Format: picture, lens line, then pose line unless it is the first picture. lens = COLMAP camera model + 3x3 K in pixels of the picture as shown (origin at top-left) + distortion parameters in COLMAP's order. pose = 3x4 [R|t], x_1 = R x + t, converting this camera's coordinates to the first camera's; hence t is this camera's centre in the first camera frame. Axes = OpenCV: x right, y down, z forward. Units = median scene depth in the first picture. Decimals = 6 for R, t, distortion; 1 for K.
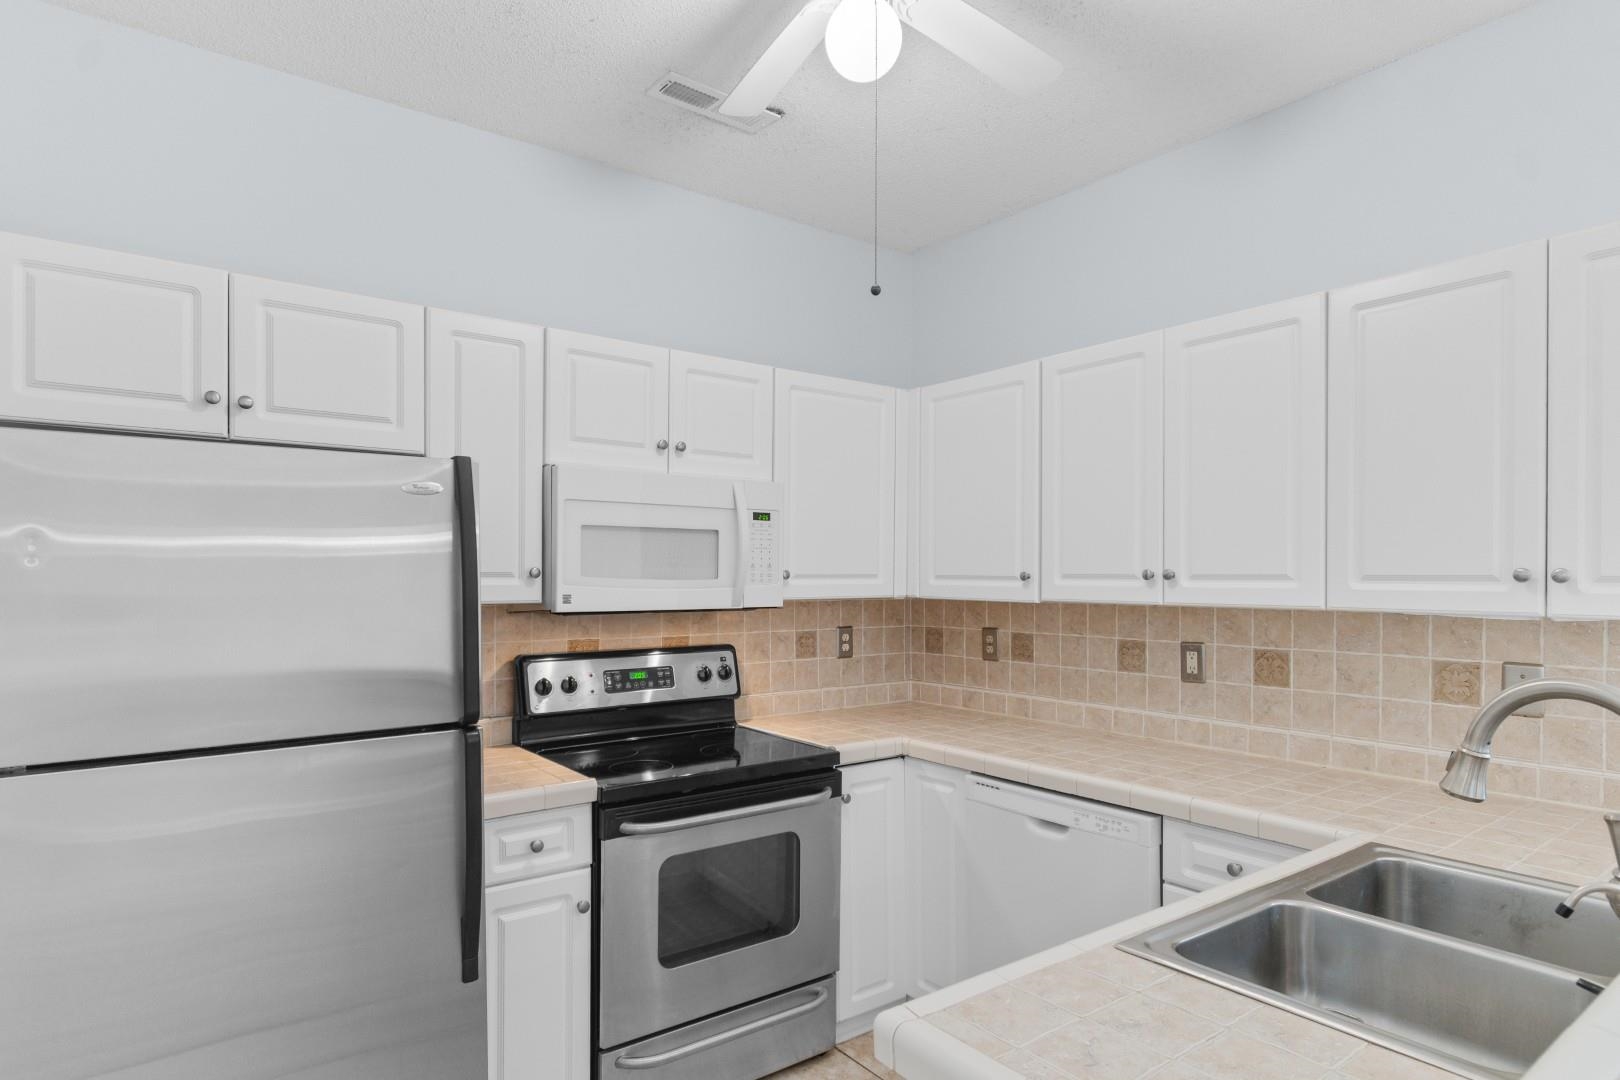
lens RADIAL K [[875.4, 0, 799.2], [0, 875.4, 583.7], [0, 0, 1]] dist [0.000479, -0.000716]
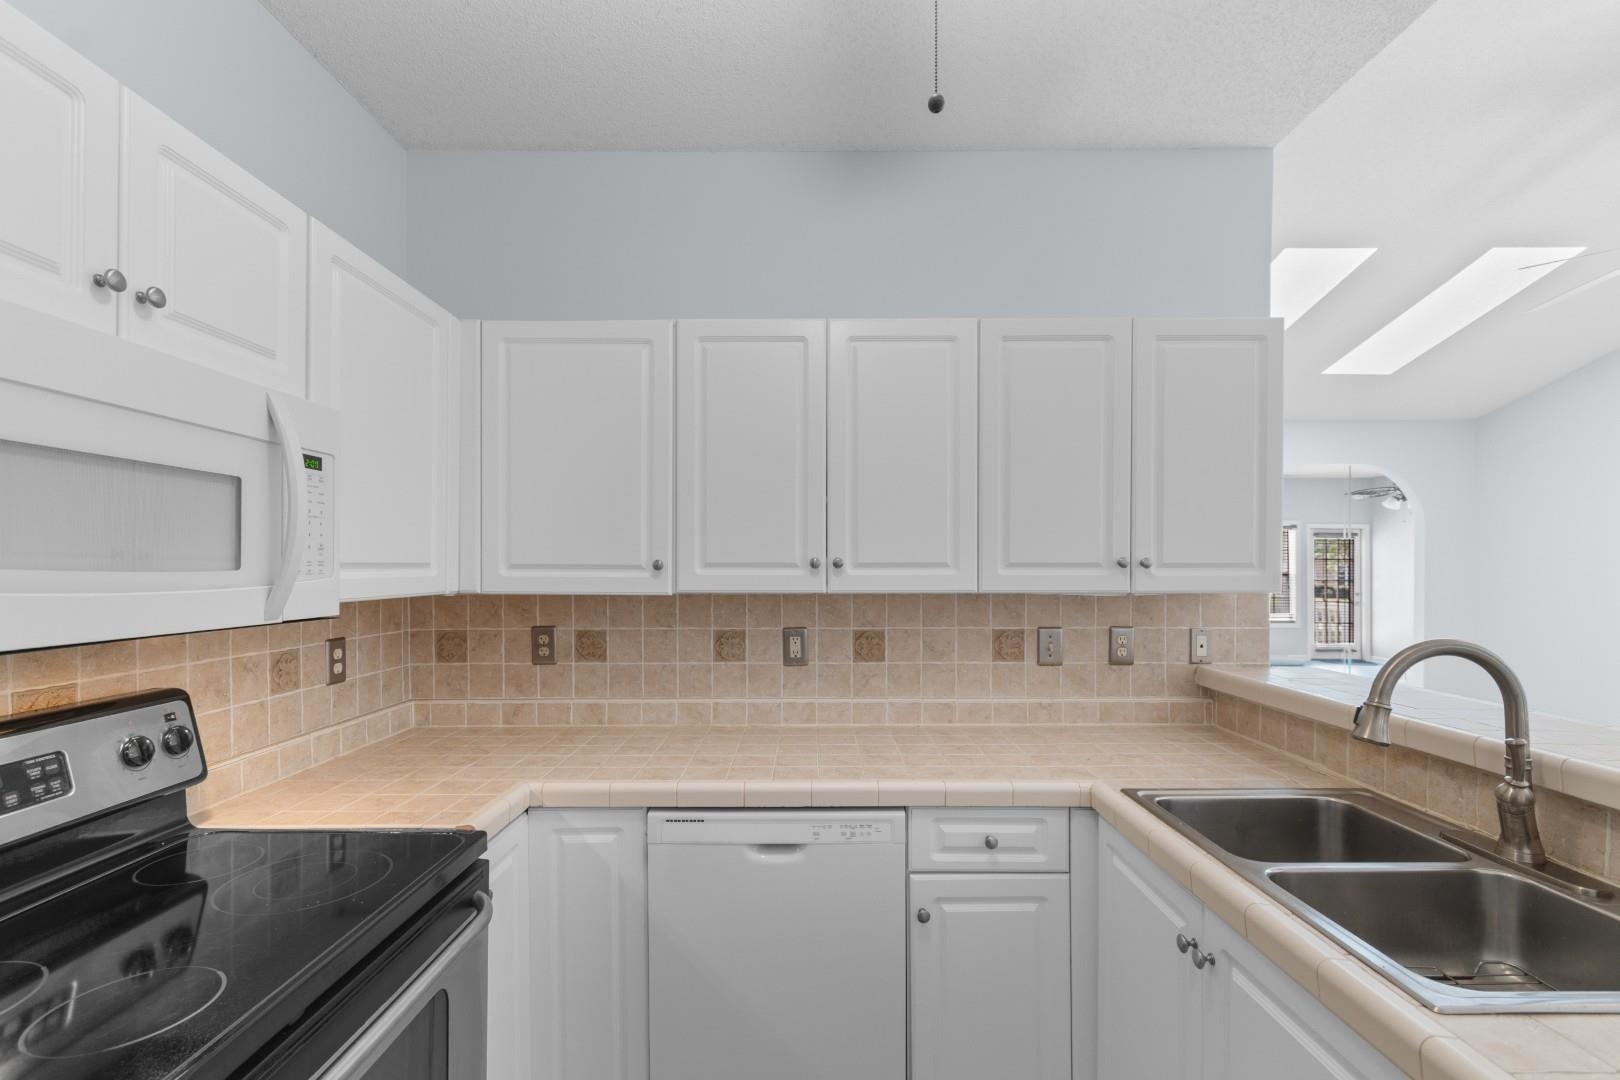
lens RADIAL K [[719.6, 0, 805.0], [0, 719.6, 573.0], [0, 0, 1]] dist [0.004728, -0.002228]
pose [[0.604658, -0.009229, 0.796432, -0.232128], [0.009754, 0.999944, 0.004183, -0.002196], [-0.796425, 0.005239, 0.604714, 0.466158]]
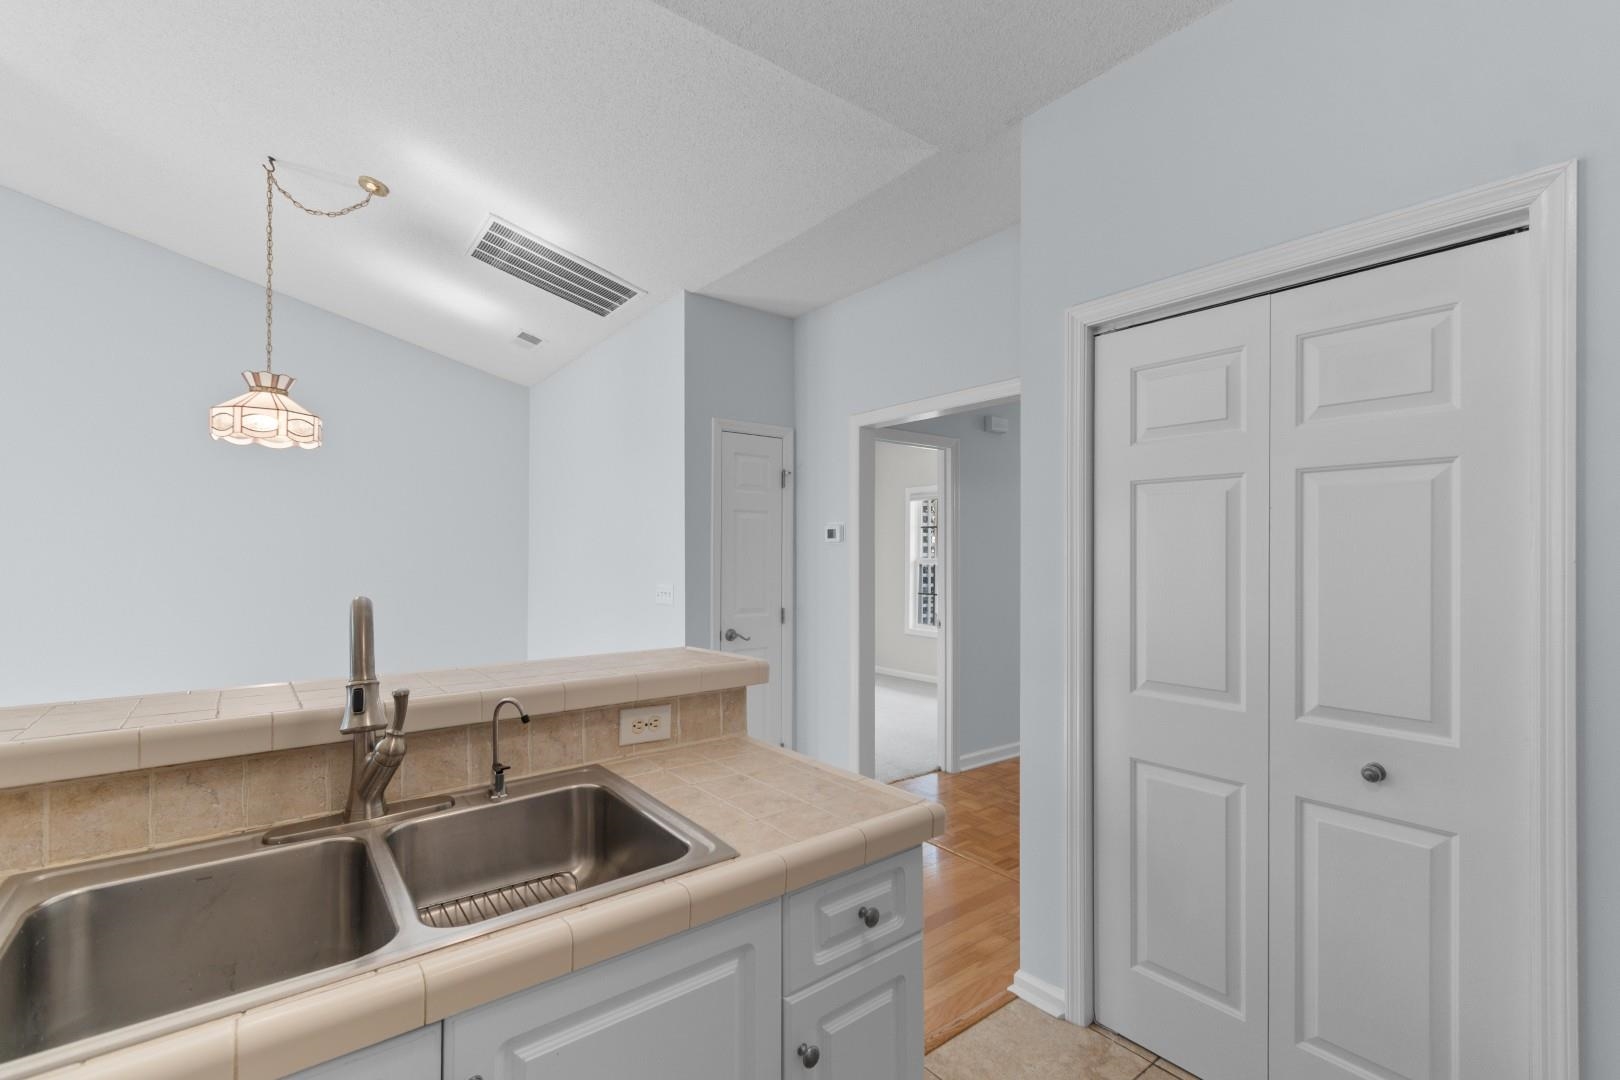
lens RADIAL K [[719.6, 0, 815.2], [0, 719.6, 547.1], [0, 0, 1]] dist [0.004728, -0.002228]
pose [[-0.999764, -0.004582, -0.021227, 0.128085], [-0.004584, 0.999989, 0.000050, 0.016286], [0.021226, 0.000147, -0.999775, 0.829810]]
